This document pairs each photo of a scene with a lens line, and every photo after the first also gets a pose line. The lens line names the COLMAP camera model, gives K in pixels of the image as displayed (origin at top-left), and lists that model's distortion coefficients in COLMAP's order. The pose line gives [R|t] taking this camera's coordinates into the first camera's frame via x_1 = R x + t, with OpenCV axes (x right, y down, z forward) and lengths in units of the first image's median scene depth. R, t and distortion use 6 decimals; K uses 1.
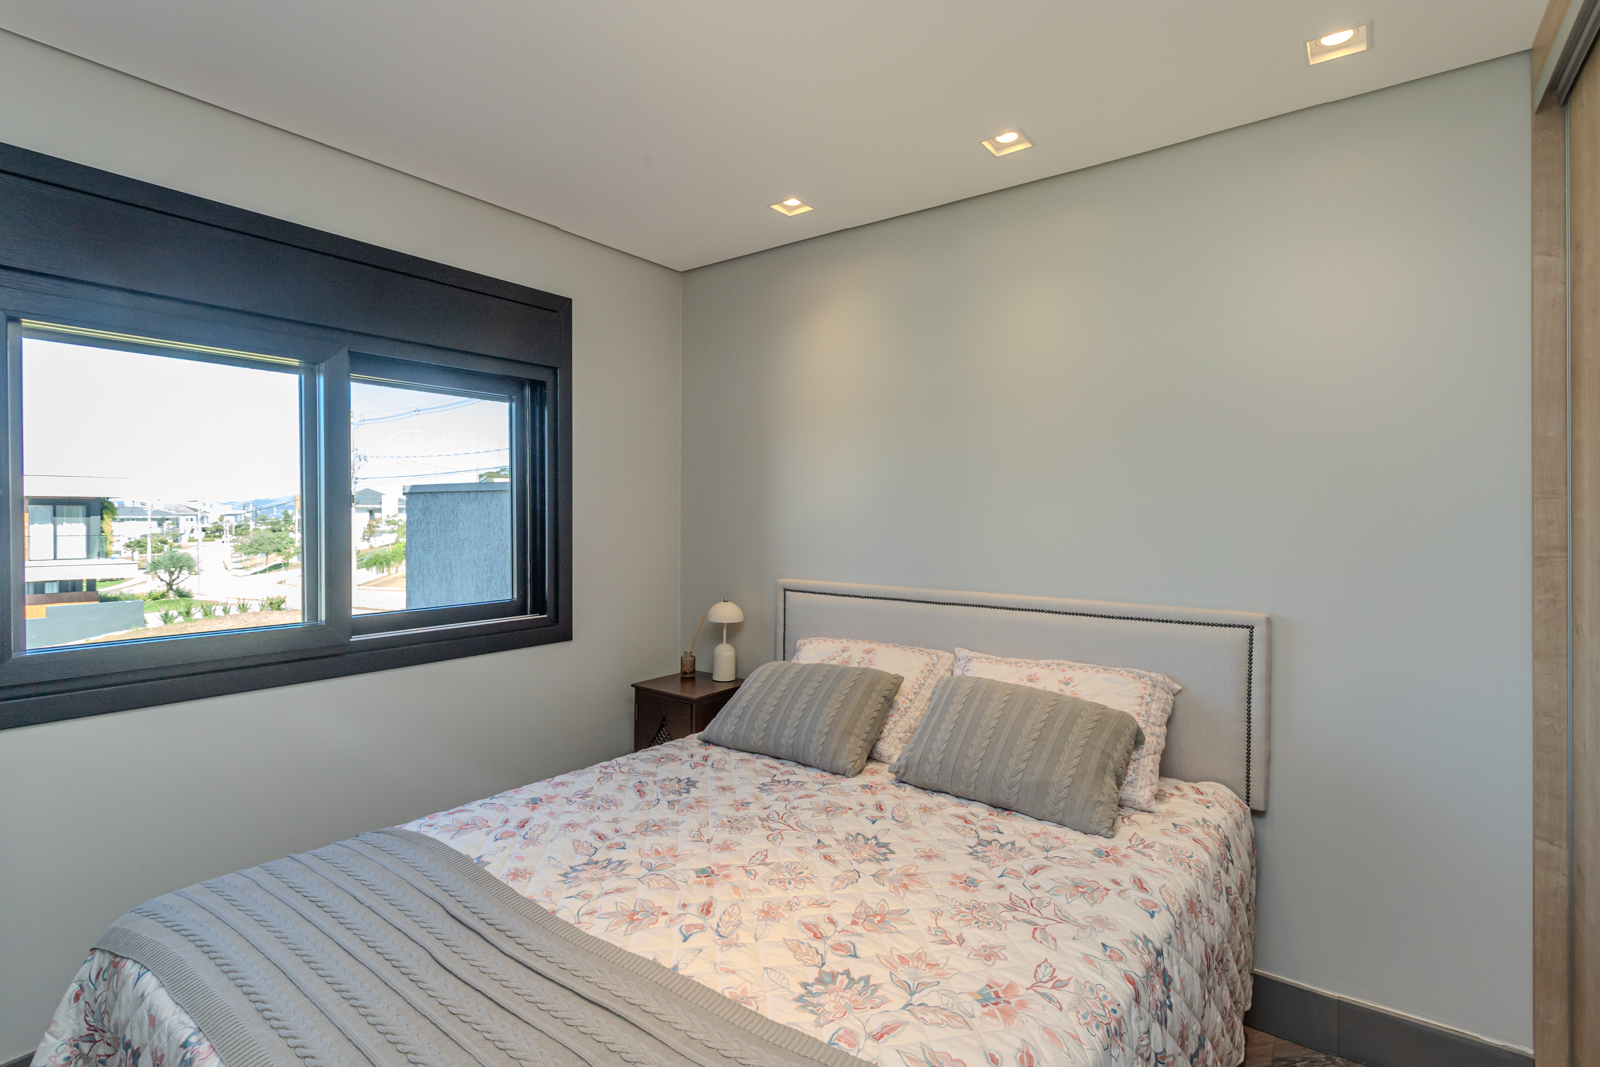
lens RADIAL K [[759.7, 0, 798.3], [0, 759.7, 529.2], [0, 0, 1]] dist [-0.001988, 0.000834]
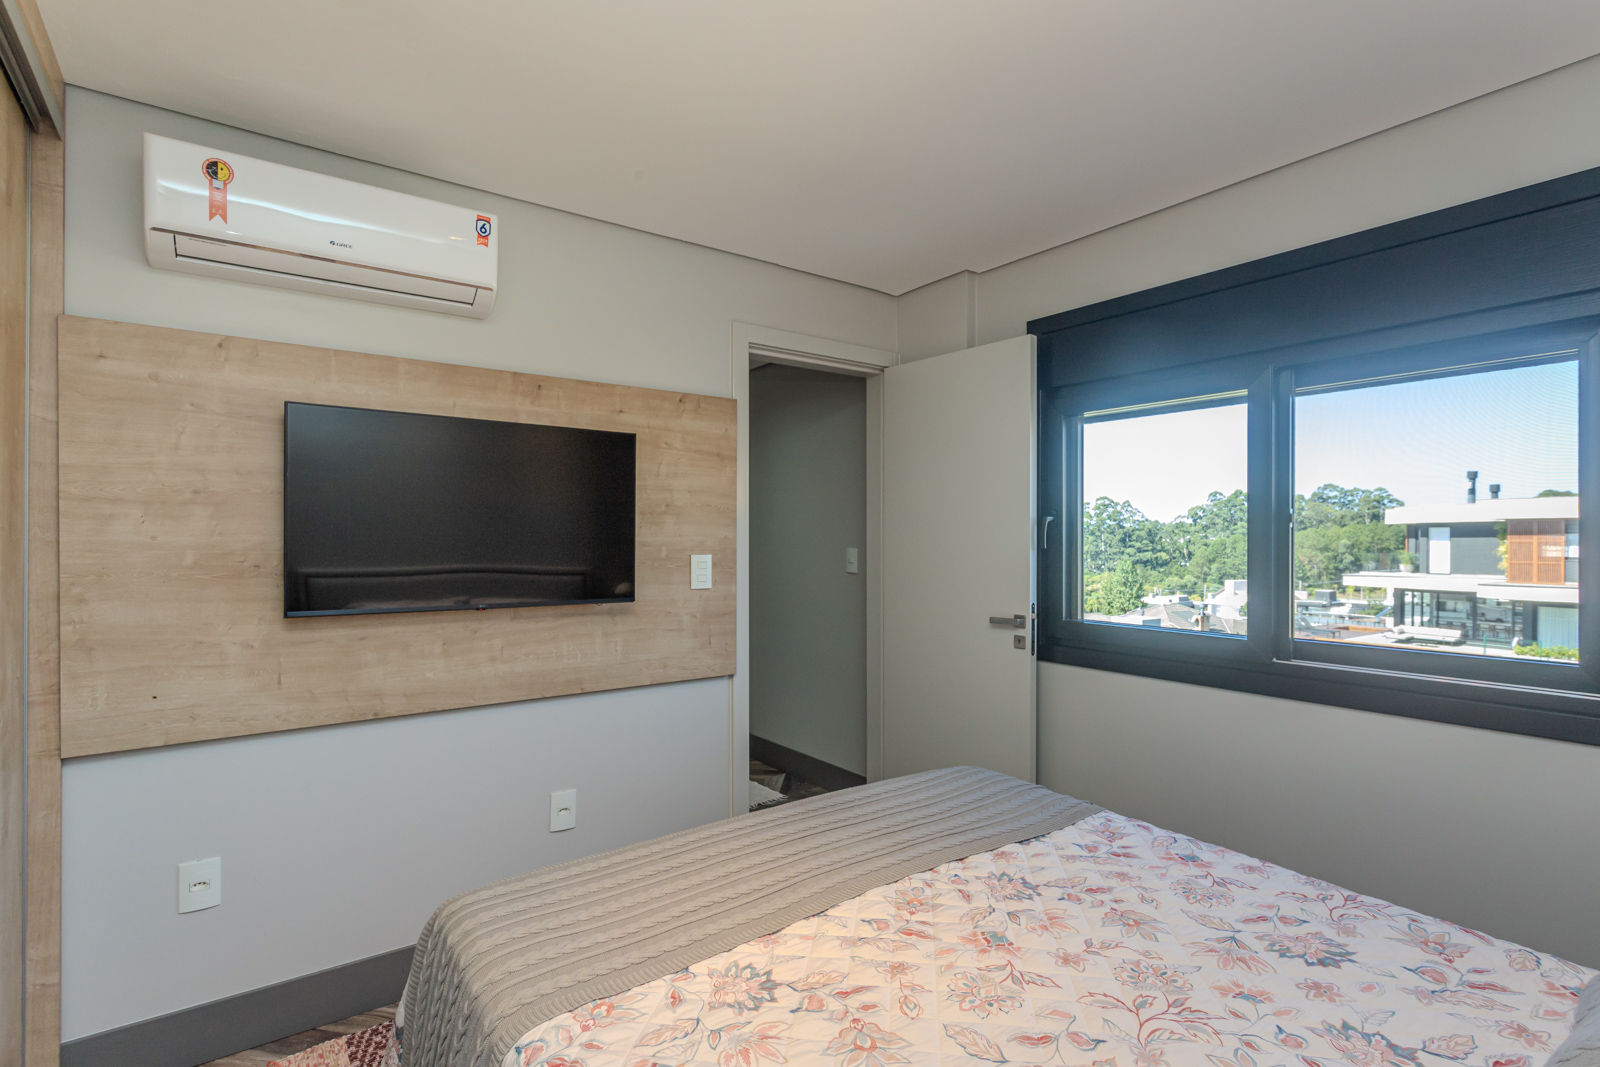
lens RADIAL K [[755.6, 0, 810.3], [0, 755.6, 539.9], [0, 0, 1]] dist [-0.004482, 0.000032]
pose [[-0.280804, 0.002281, -0.959762, 0.598453], [-0.013705, 0.999886, 0.006386, -0.010270], [0.959667, 0.014947, -0.280741, 0.796816]]
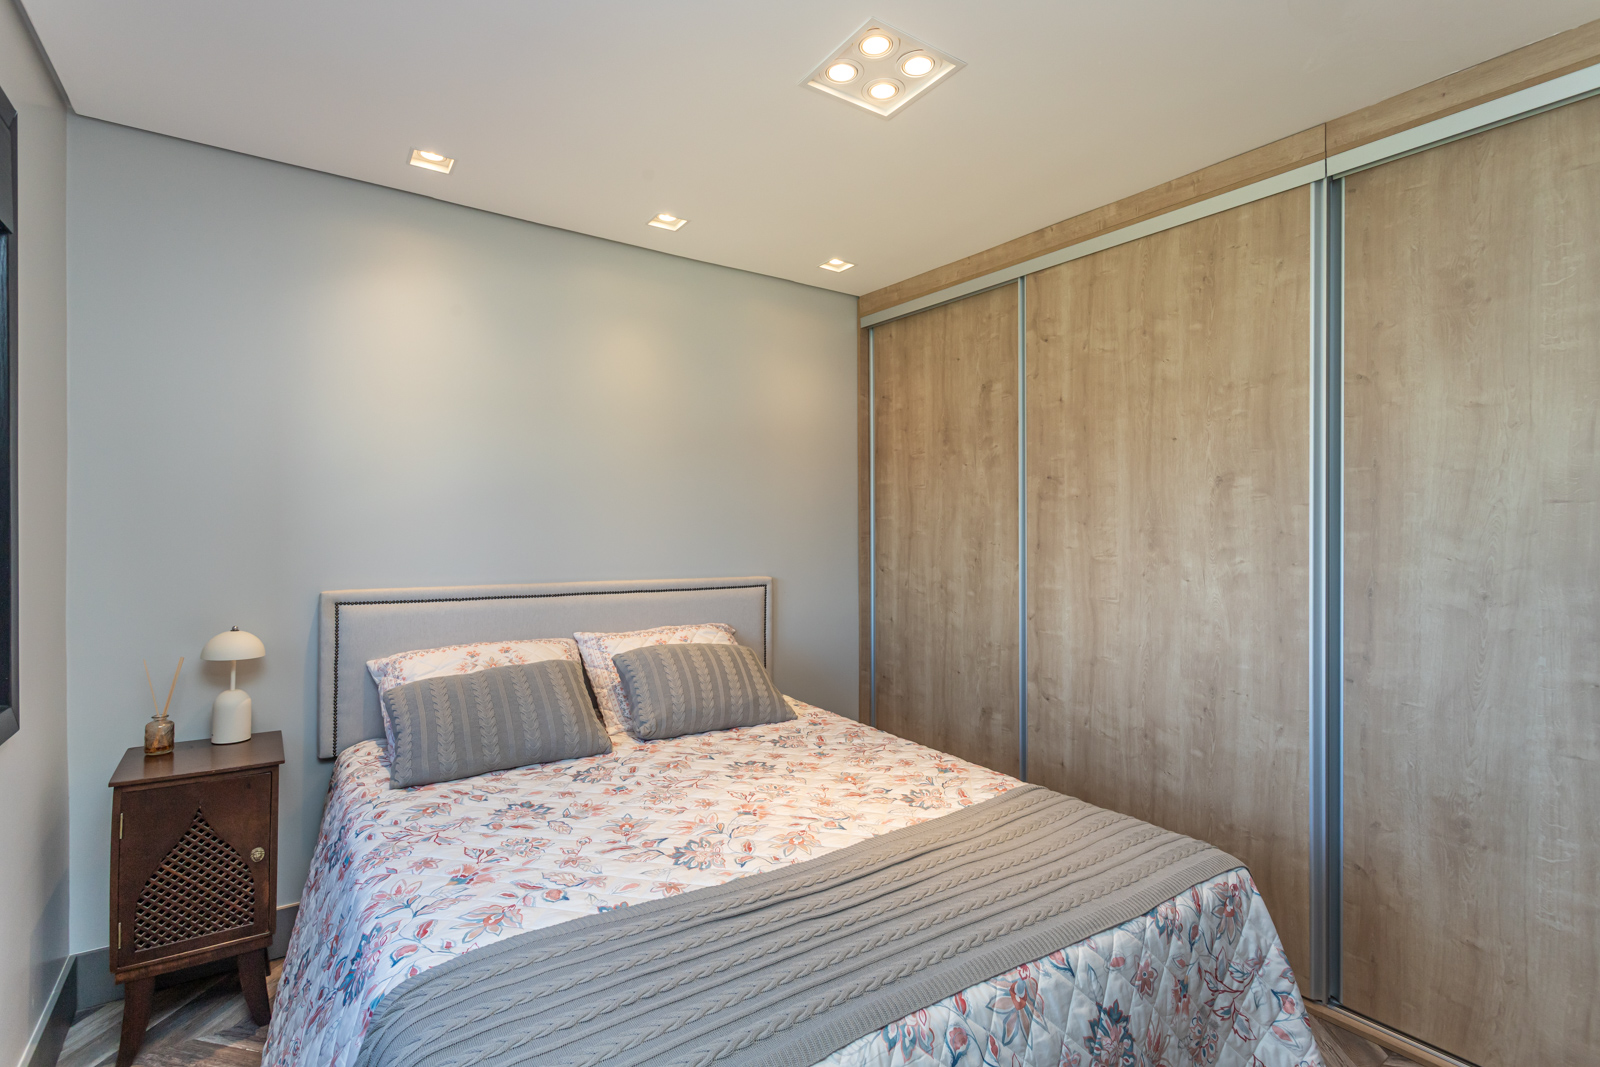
lens RADIAL K [[759.7, 0, 798.3], [0, 759.7, 529.2], [0, 0, 1]] dist [-0.001988, 0.000834]
pose [[0.319057, -0.005437, 0.947720, -0.940314], [0.008722, 0.999958, 0.002800, 0.004709], [-0.947695, 0.007372, 0.319091, 0.419031]]
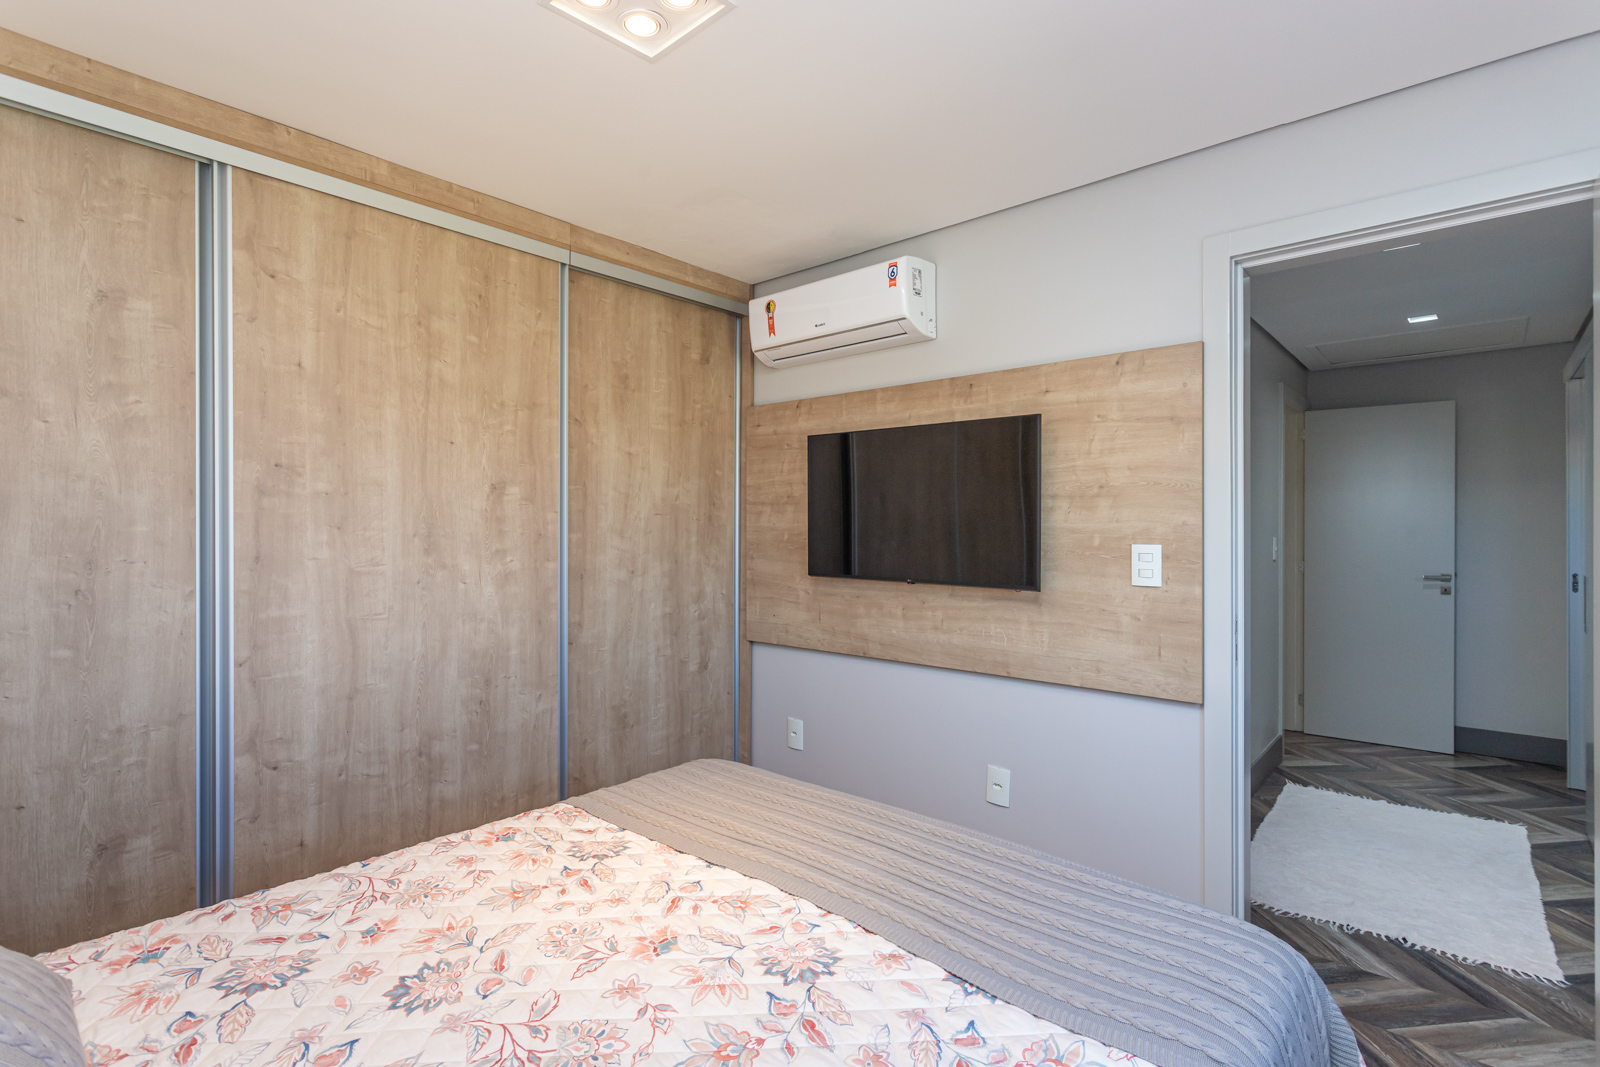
lens RADIAL K [[768.9, 0, 805.0], [0, 768.9, 523.8], [0, 0, 1]] dist [0.005784, 0.000770]
pose [[-0.997054, -0.001328, 0.076697, -0.261385], [-0.000508, 0.999943, 0.010707, -0.014592], [-0.076706, 0.010636, -0.996997, 1.407771]]
